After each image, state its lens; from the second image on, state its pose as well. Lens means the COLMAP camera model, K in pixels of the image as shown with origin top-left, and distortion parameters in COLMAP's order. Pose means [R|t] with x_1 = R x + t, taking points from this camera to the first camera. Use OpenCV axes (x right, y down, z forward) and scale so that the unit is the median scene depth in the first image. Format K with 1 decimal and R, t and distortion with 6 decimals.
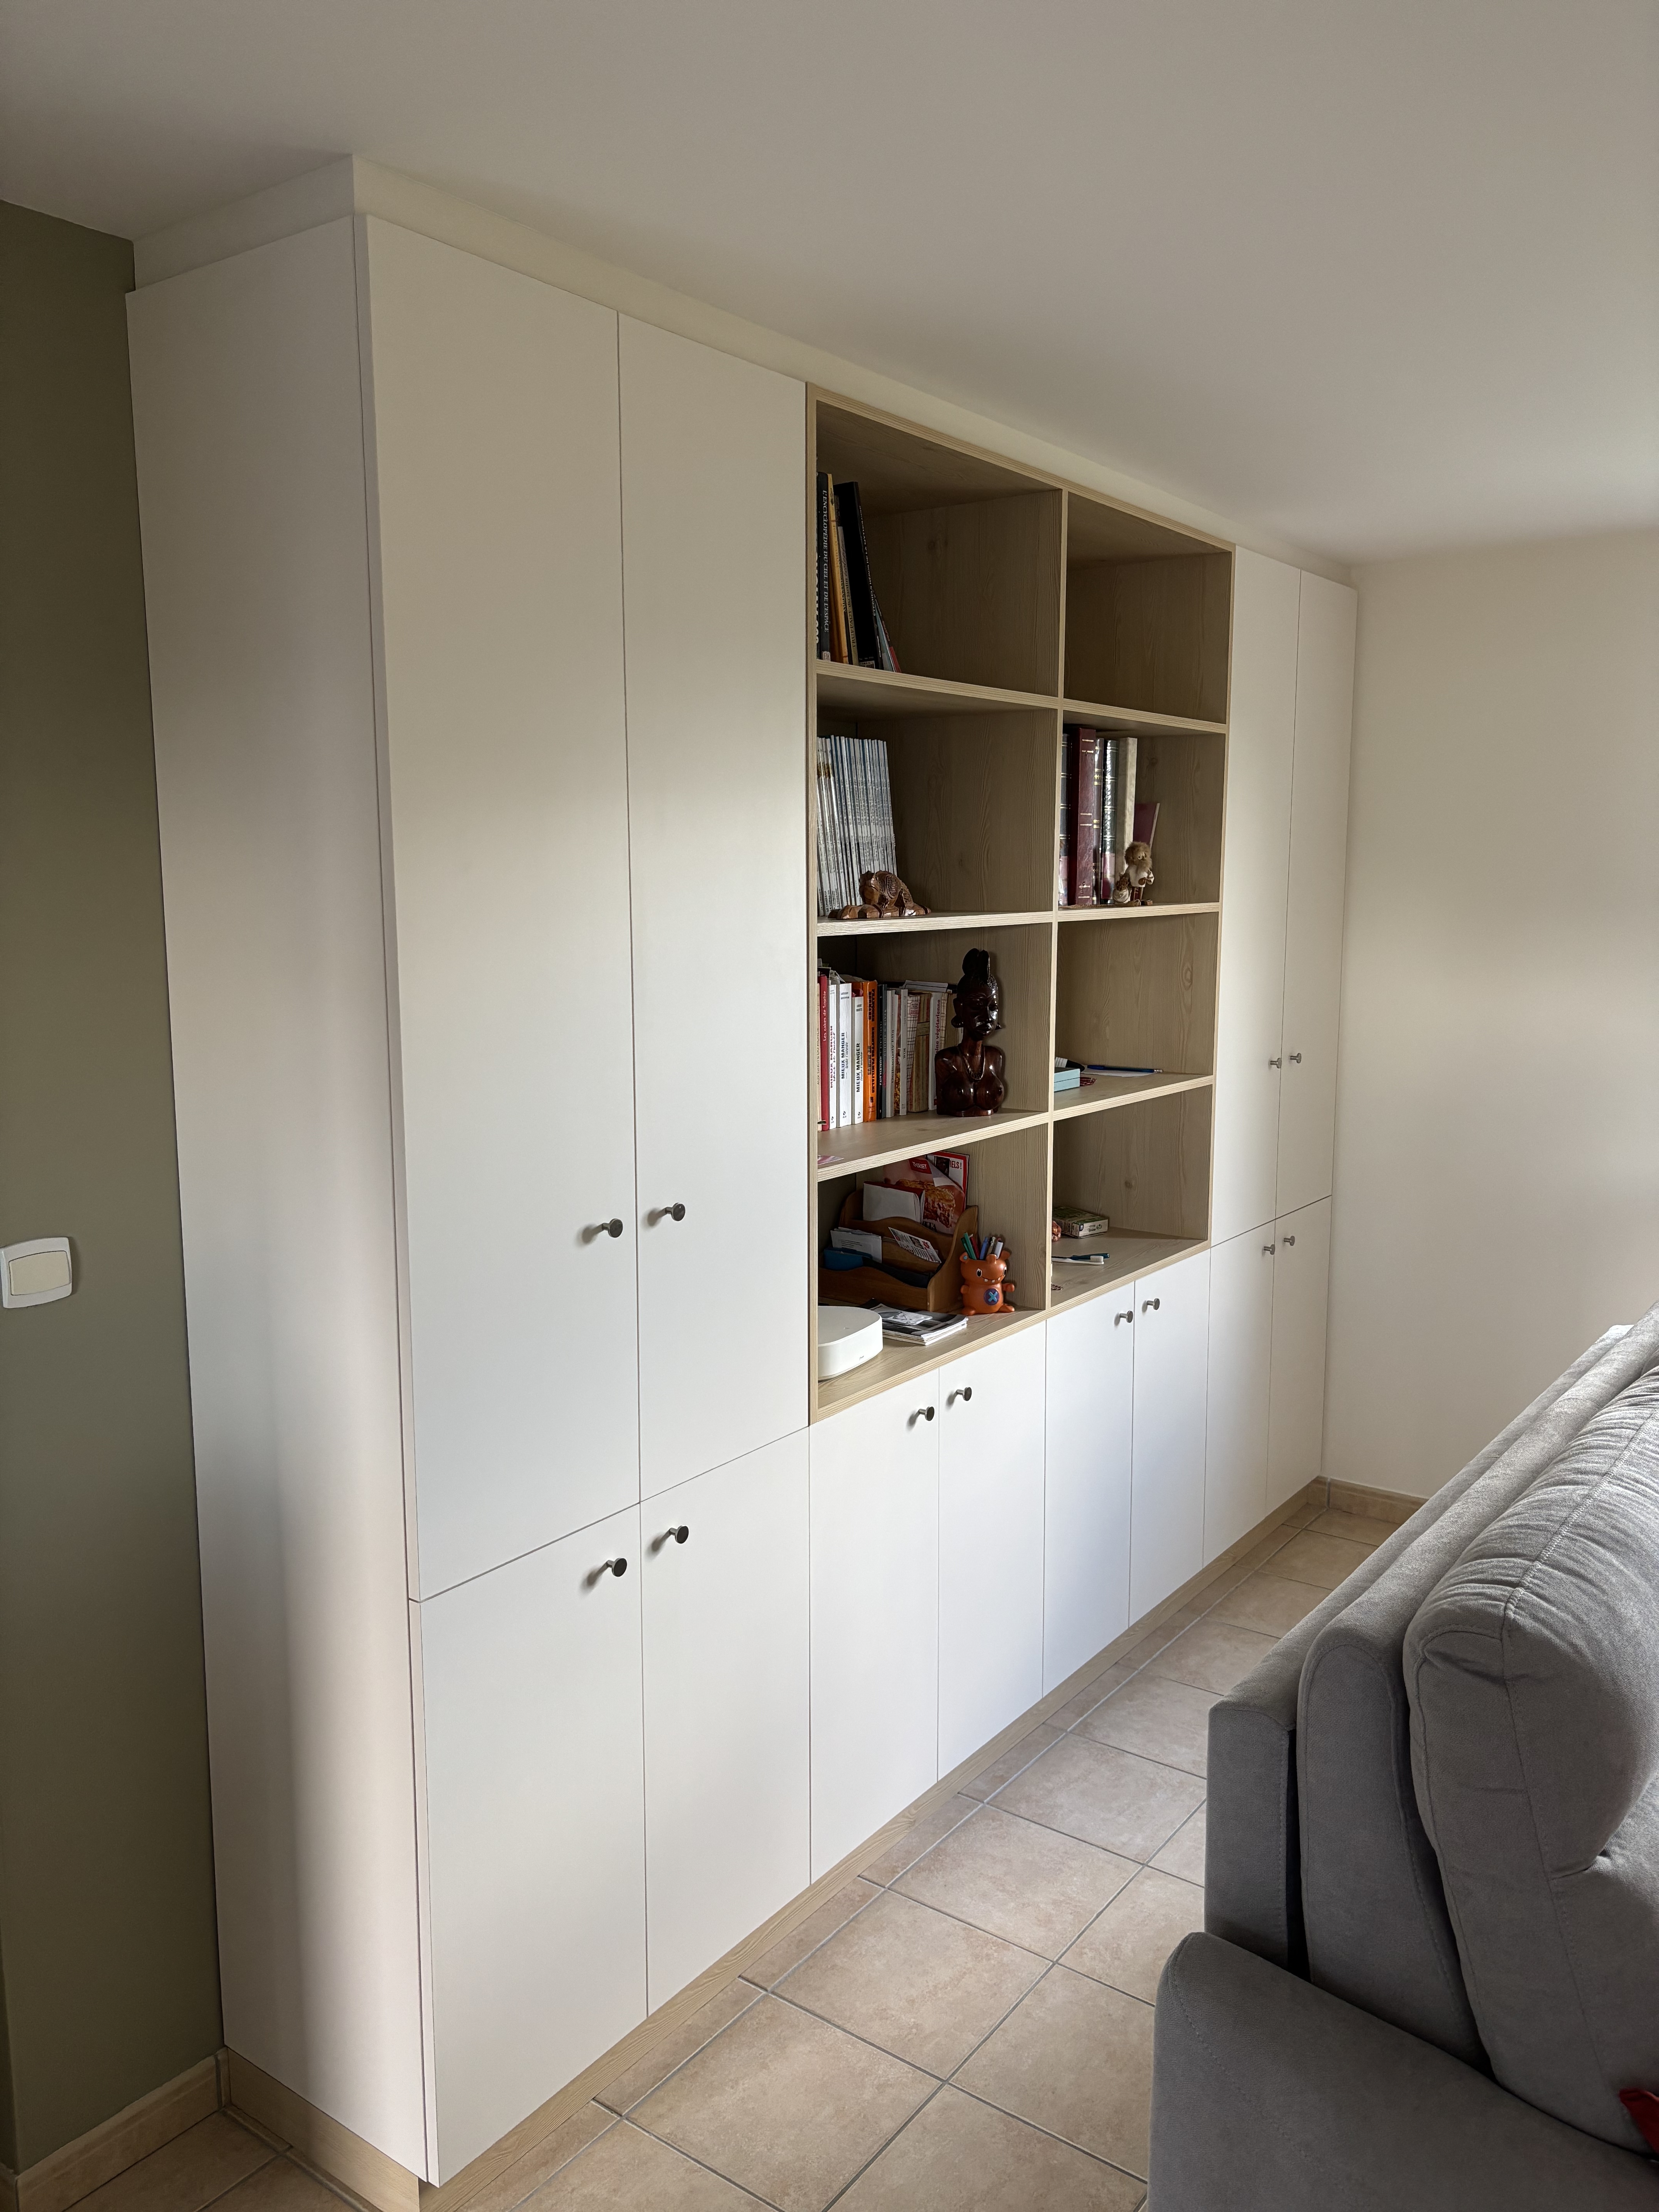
lens RADIAL K [[1678.1, 0, 829.5], [0, 1678.1, 1106.0], [0, 0, 1]] dist [0.036196, -0.006755]
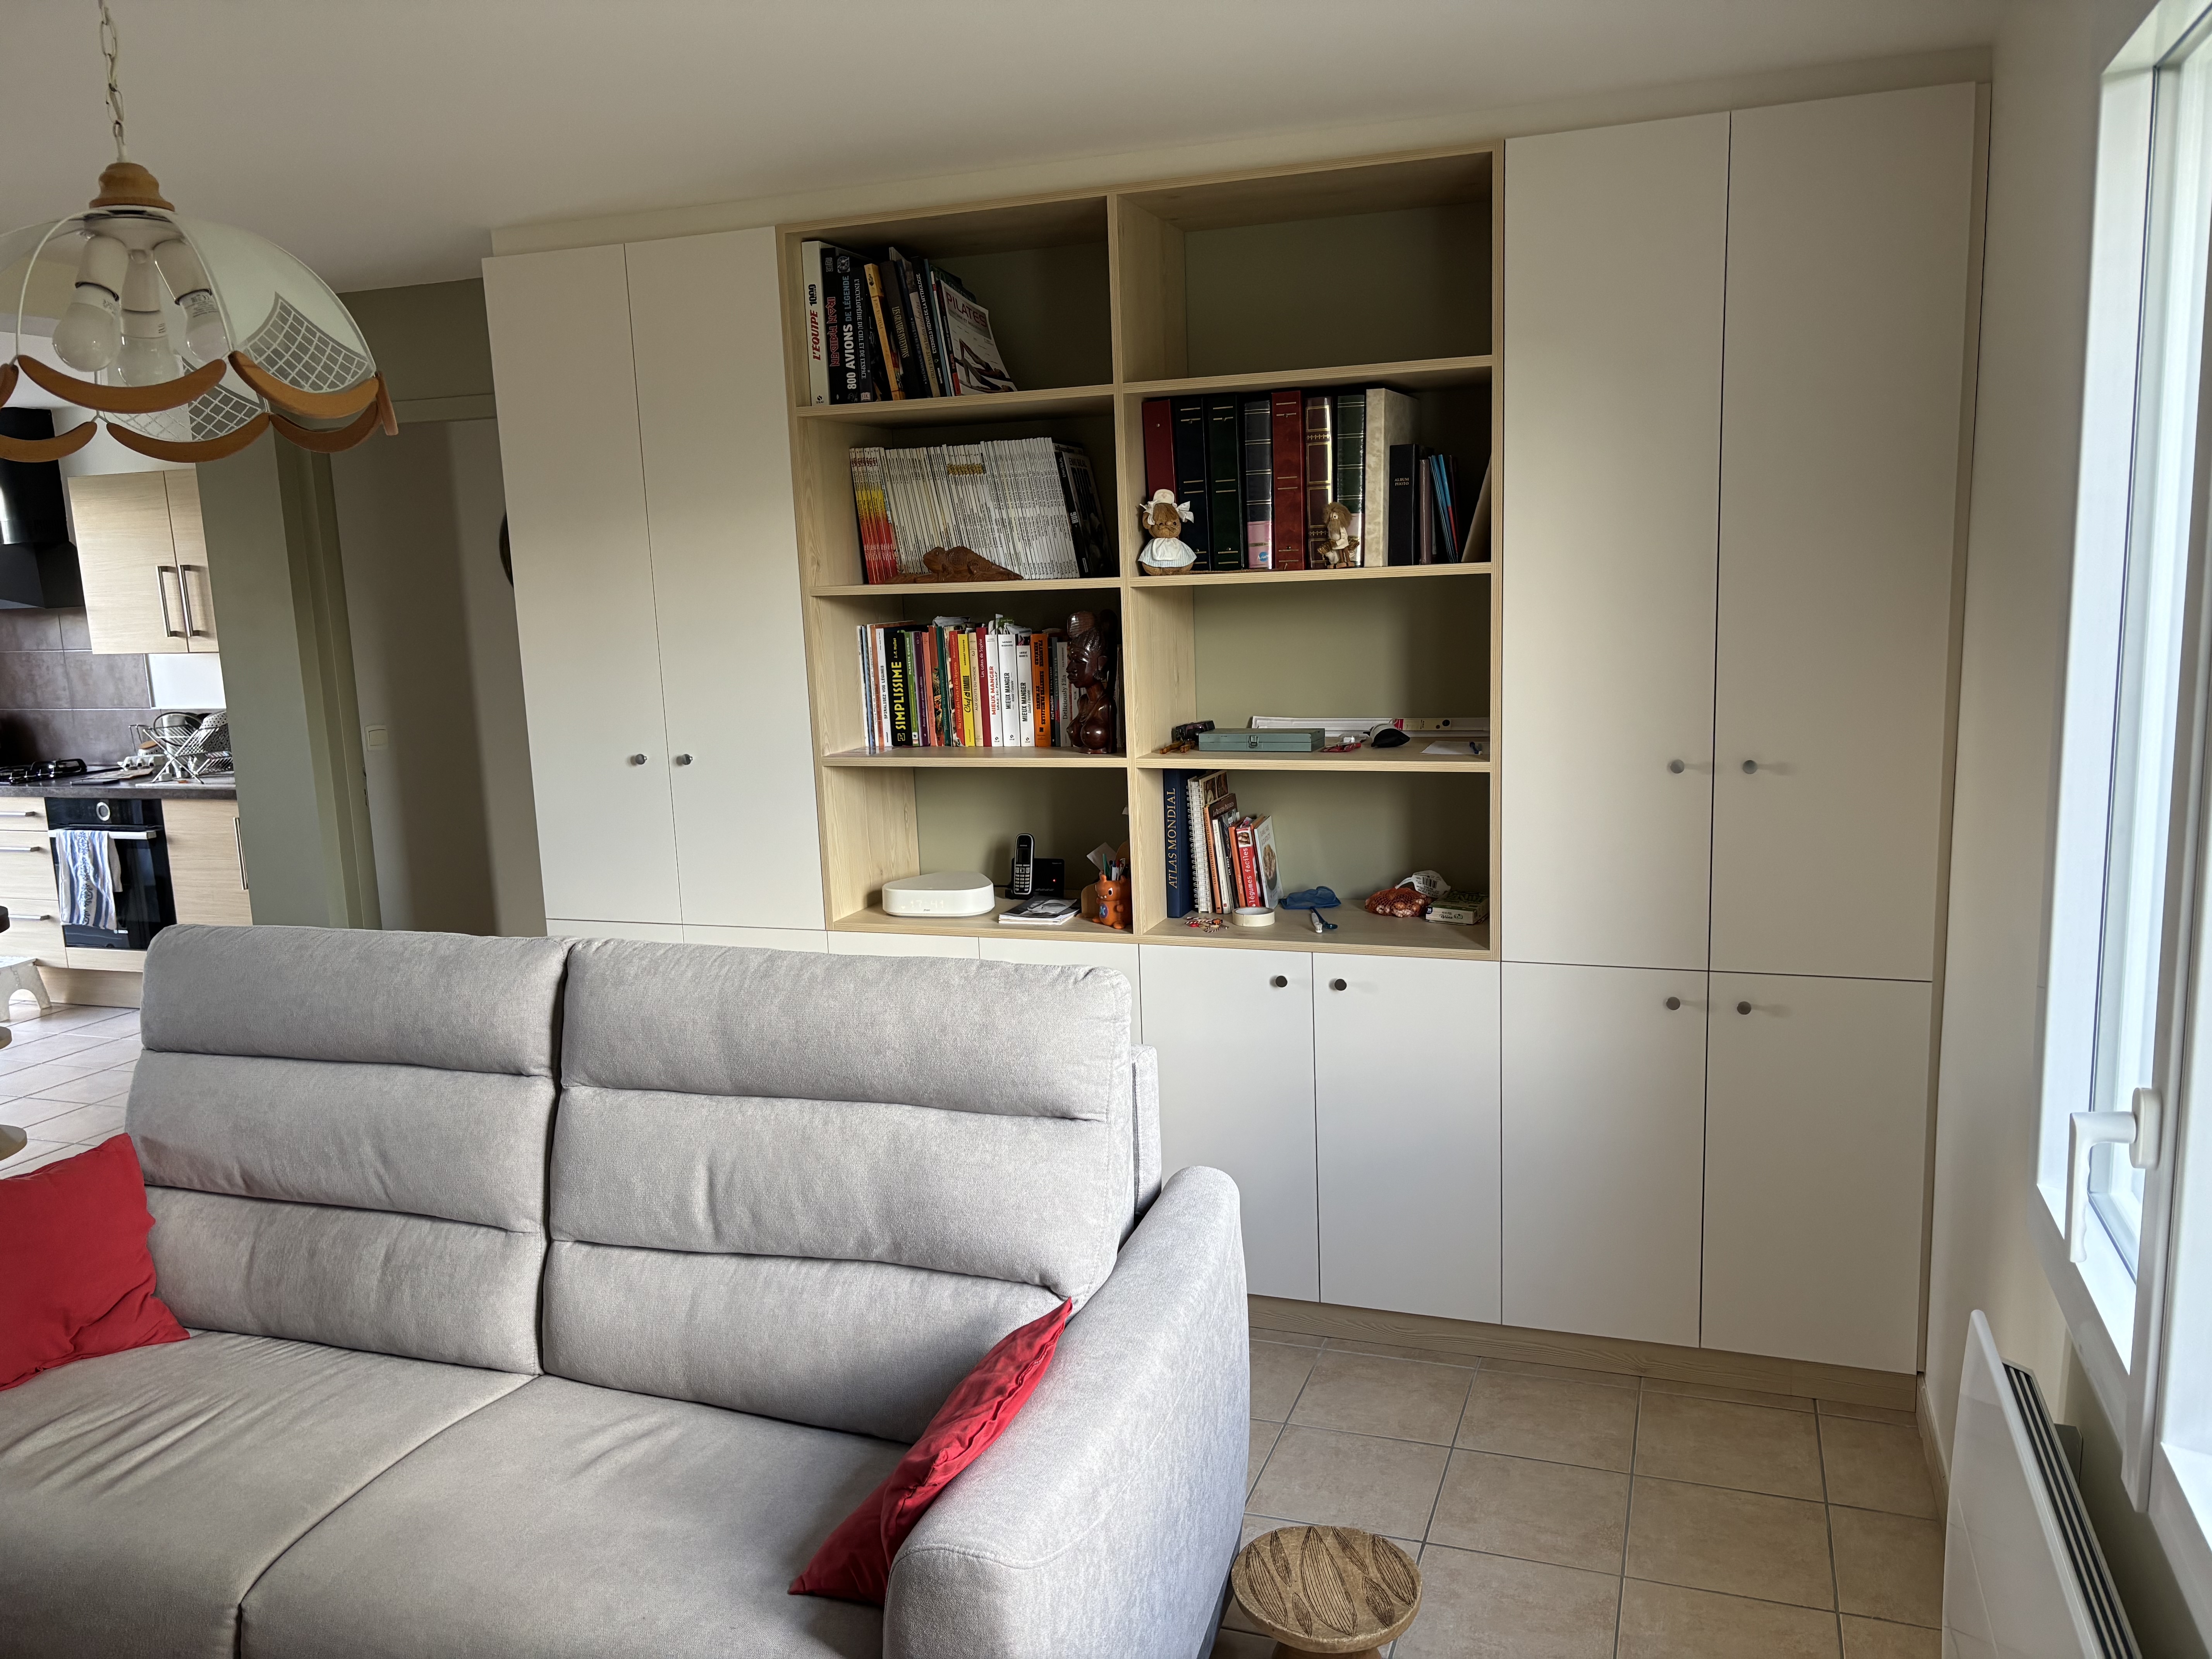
lens RADIAL K [[1678.1, 0, 1106.0], [0, 1678.1, 829.5], [0, 0, 1]] dist [0.036196, -0.006755]
pose [[0.285536, 0.137751, -0.948416, 1.244049], [-0.101218, 0.988416, 0.113088, -0.076854], [0.953008, 0.063706, 0.296171, 0.692598]]
